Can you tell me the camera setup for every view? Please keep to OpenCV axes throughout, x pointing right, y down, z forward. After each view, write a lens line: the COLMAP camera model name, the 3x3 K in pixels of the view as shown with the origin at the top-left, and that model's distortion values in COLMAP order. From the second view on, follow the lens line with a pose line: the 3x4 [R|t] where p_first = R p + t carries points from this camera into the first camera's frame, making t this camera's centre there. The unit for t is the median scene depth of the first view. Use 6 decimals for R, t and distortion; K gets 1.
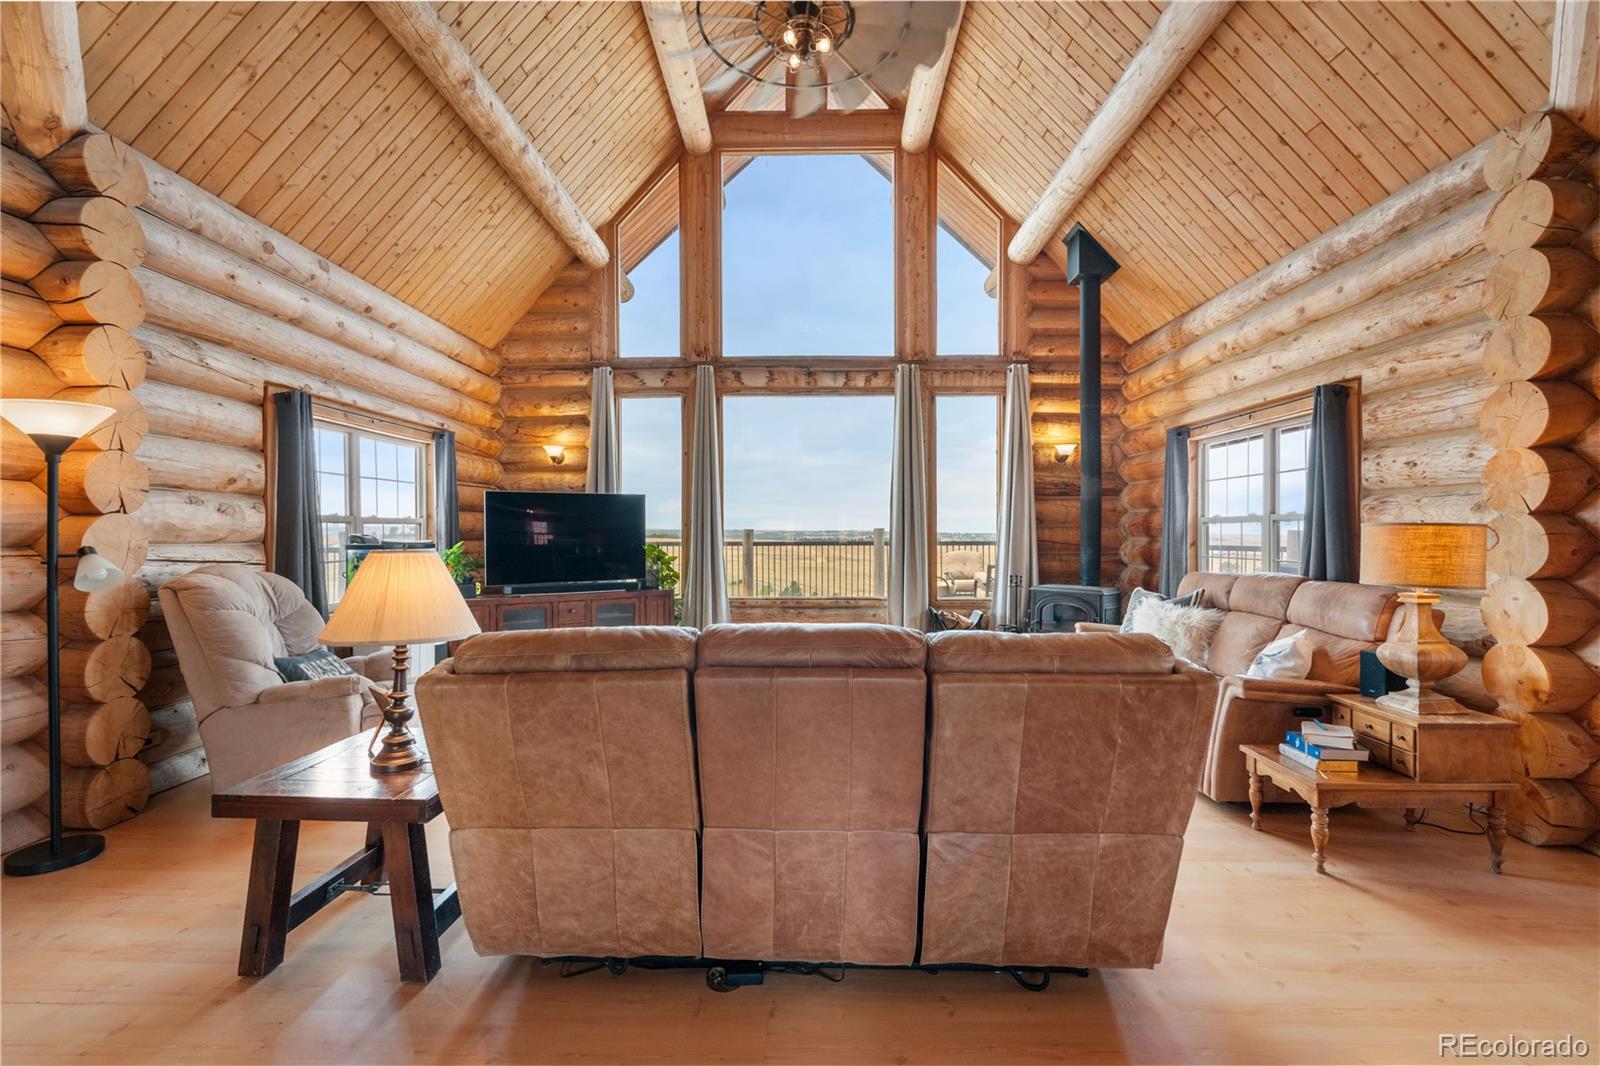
lens RADIAL K [[697.3, 0, 800.0], [0, 697.3, 533.0], [0, 0, 1]] dist [-0.010666, 0.003766]
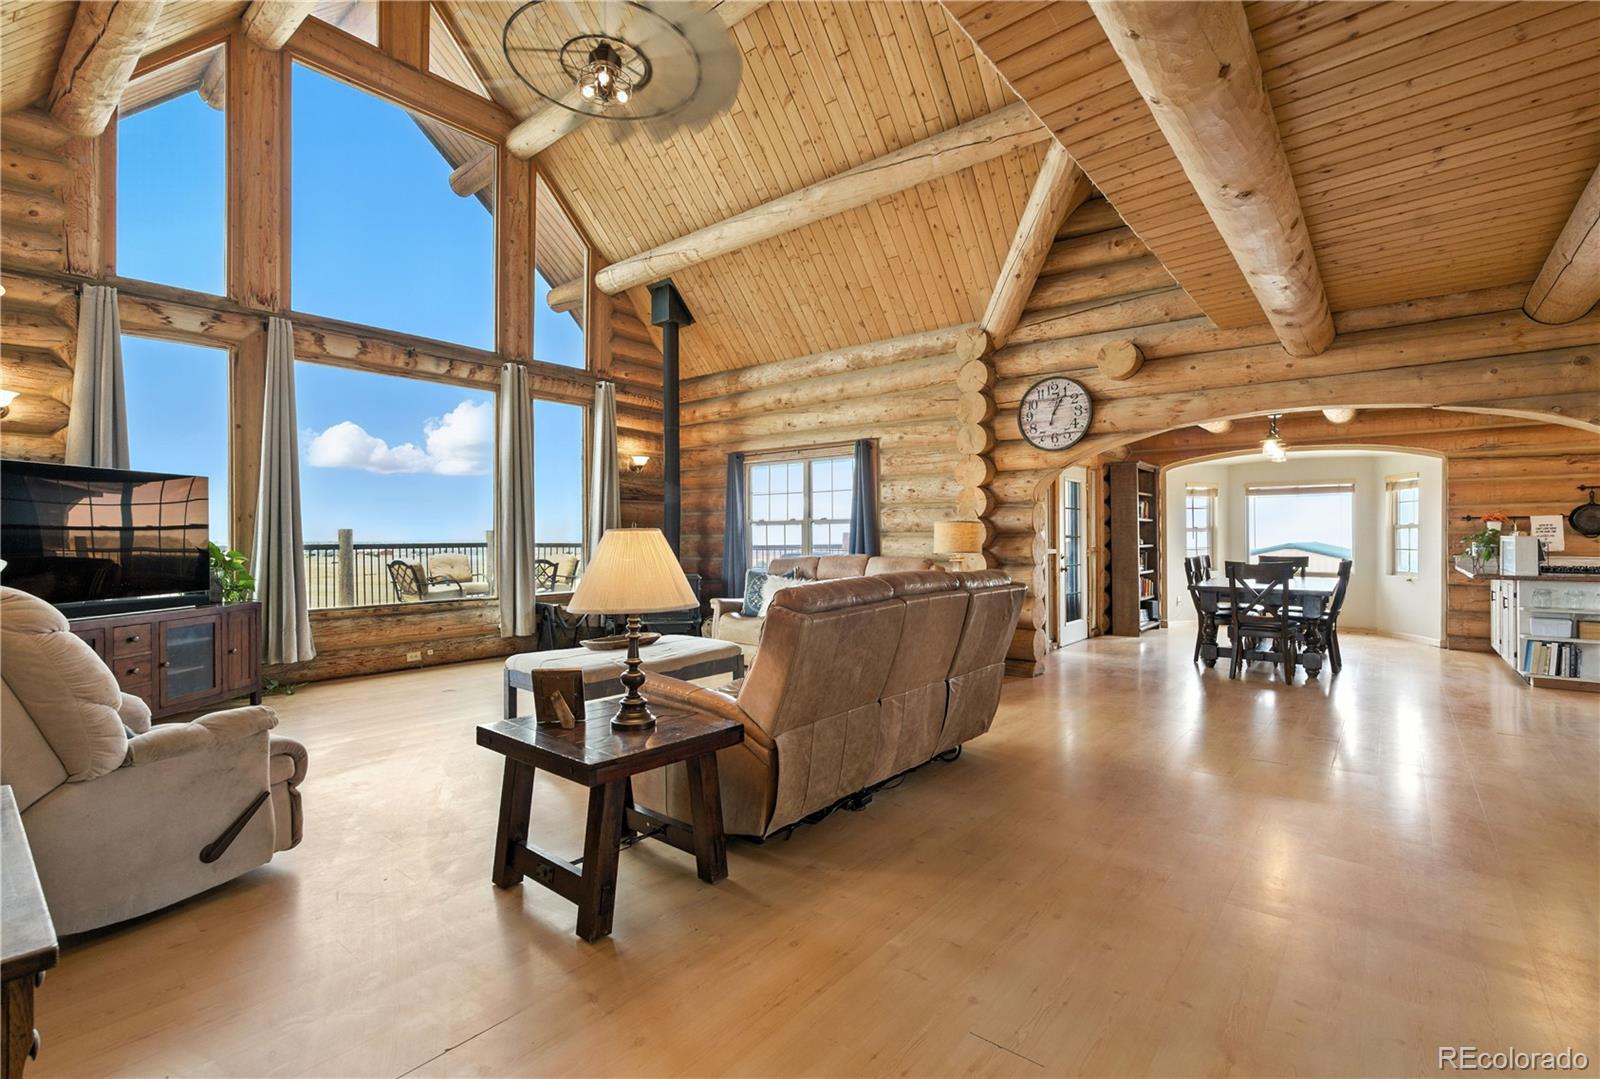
lens RADIAL K [[726.9, 0, 796.8], [0, 726.9, 535.1], [0, 0, 1]] dist [-0.011847, 0.004433]
pose [[0.618250, -0.000008, 0.785981, -0.415296], [0.004830, 0.999981, -0.003789, 0.012192], [-0.785967, 0.006138, 0.618239, 0.027575]]
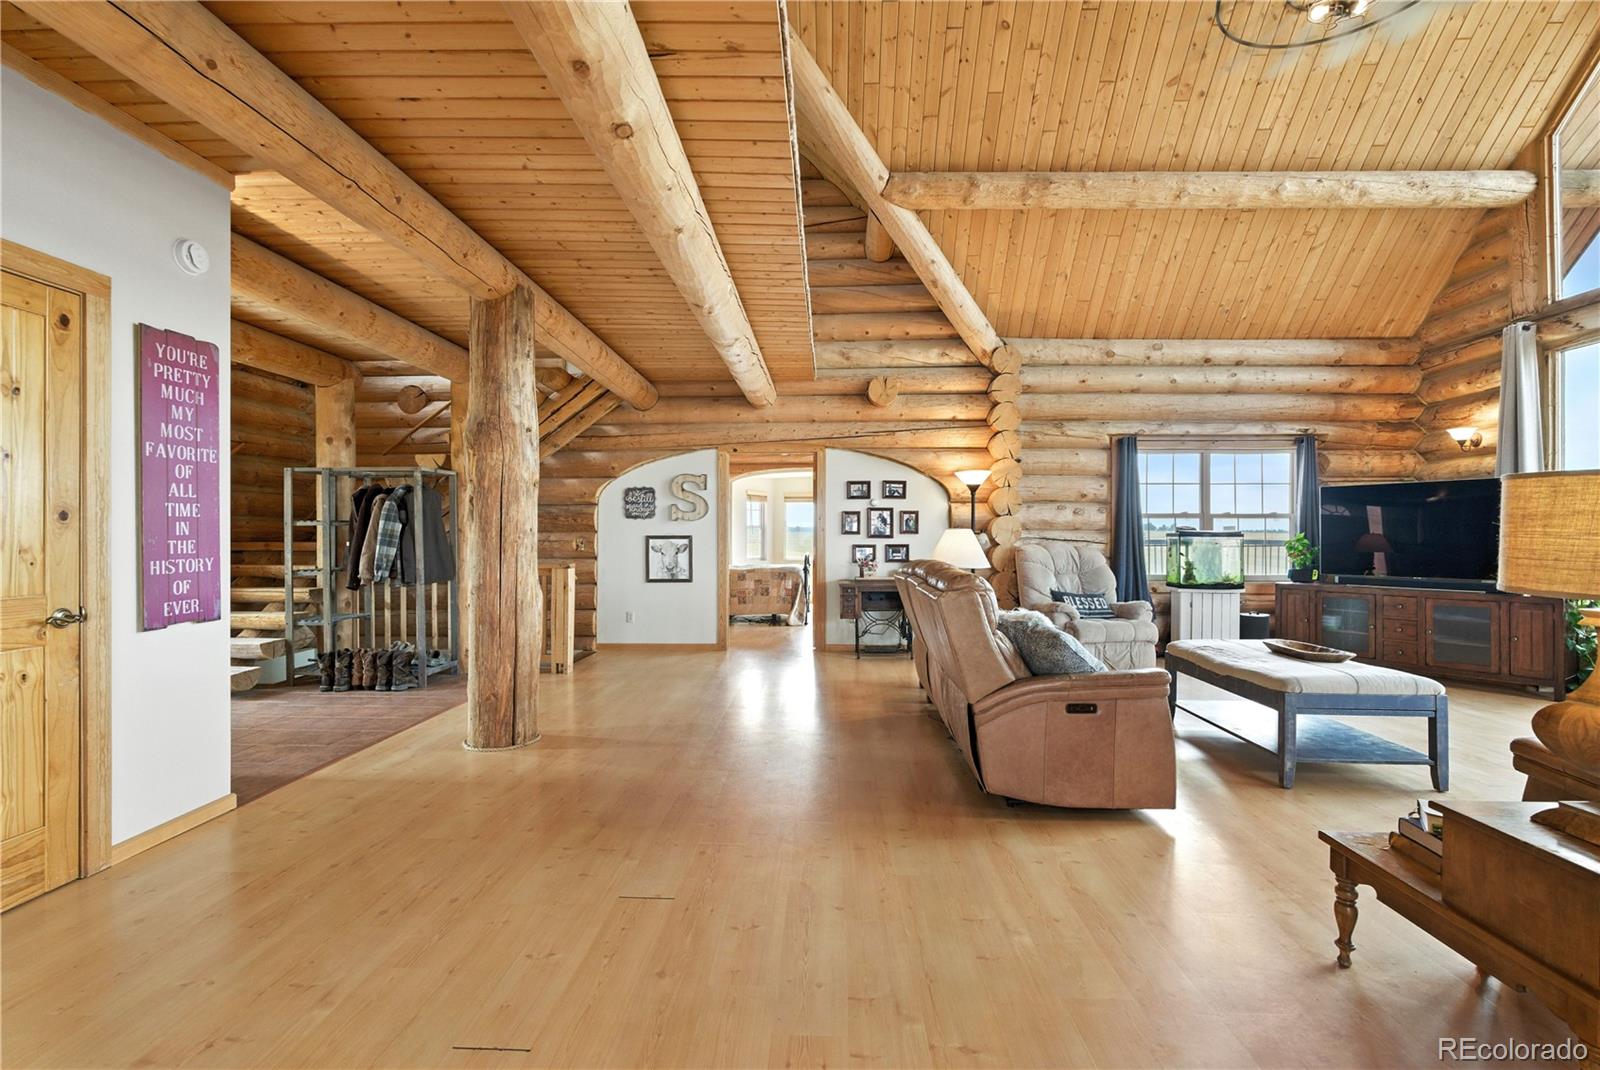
lens RADIAL K [[715.8, 0, 802.2], [0, 715.8, 532.7], [0, 0, 1]] dist [-0.007120, 0.000781]
pose [[-0.012672, -0.000554, -0.999920, 0.566279], [-0.004762, 0.999989, -0.000494, 0.013549], [0.999908, 0.004755, -0.012675, 0.164764]]
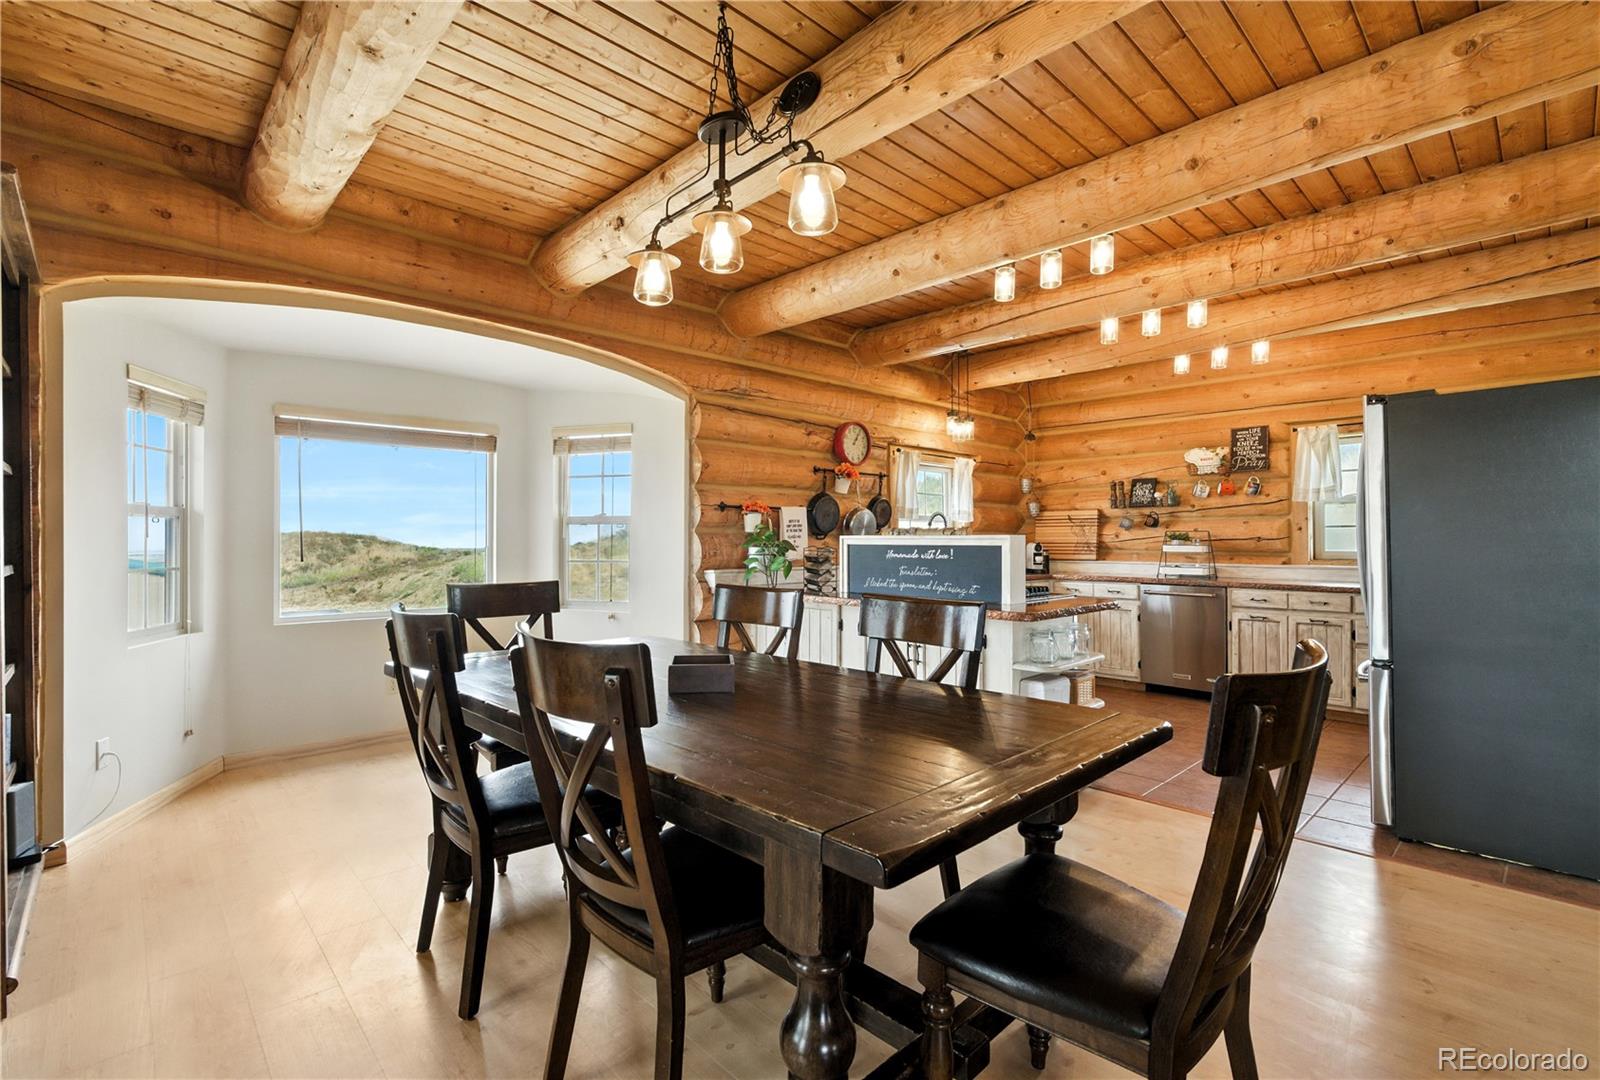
lens RADIAL K [[733.1, 0, 799.7], [0, 733.1, 531.0], [0, 0, 1]] dist [-0.011770, 0.005188]
pose [[-0.704938, 0.009457, 0.709206, 0.534227], [0.002643, 0.999939, -0.010708, 0.016284], [-0.709264, -0.005674, -0.704920, 0.313938]]
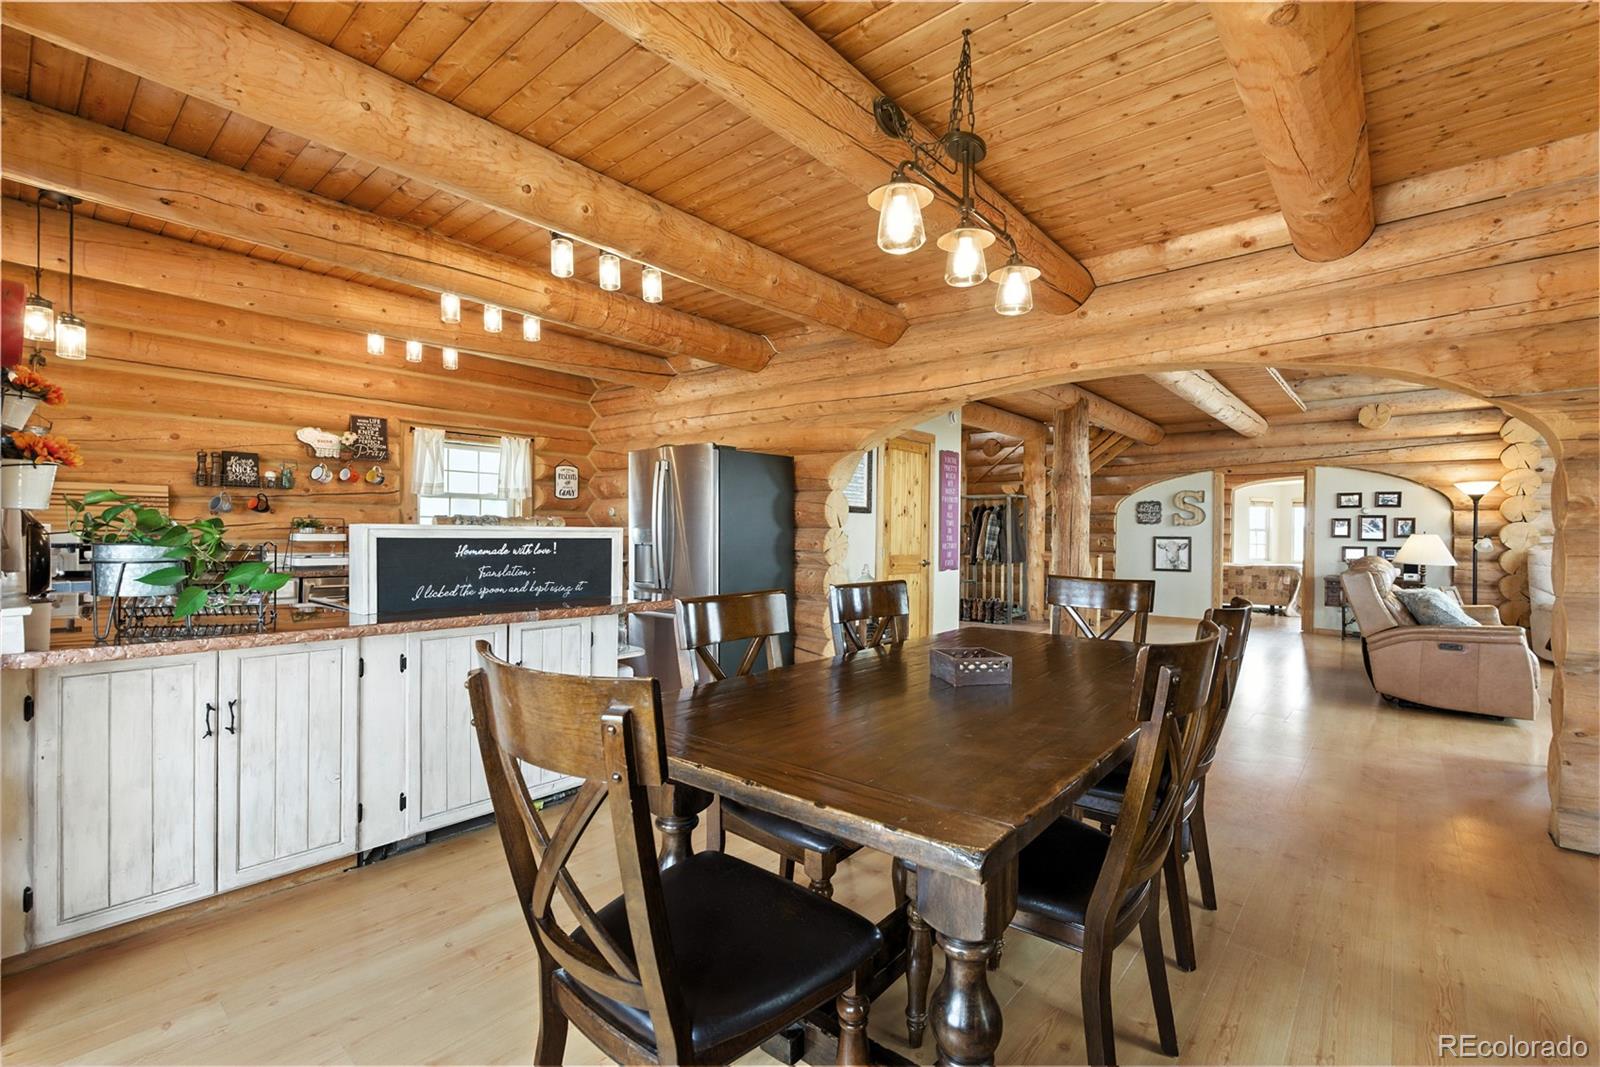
lens RADIAL K [[705.4, 0, 801.9], [0, 705.4, 539.7], [0, 0, 1]] dist [-0.011857, 0.004711]
pose [[-0.633669, 0.002871, -0.773599, 1.052279], [-0.013795, 0.999792, 0.015011, 0.013422], [0.773481, 0.020184, -0.633498, 0.269854]]
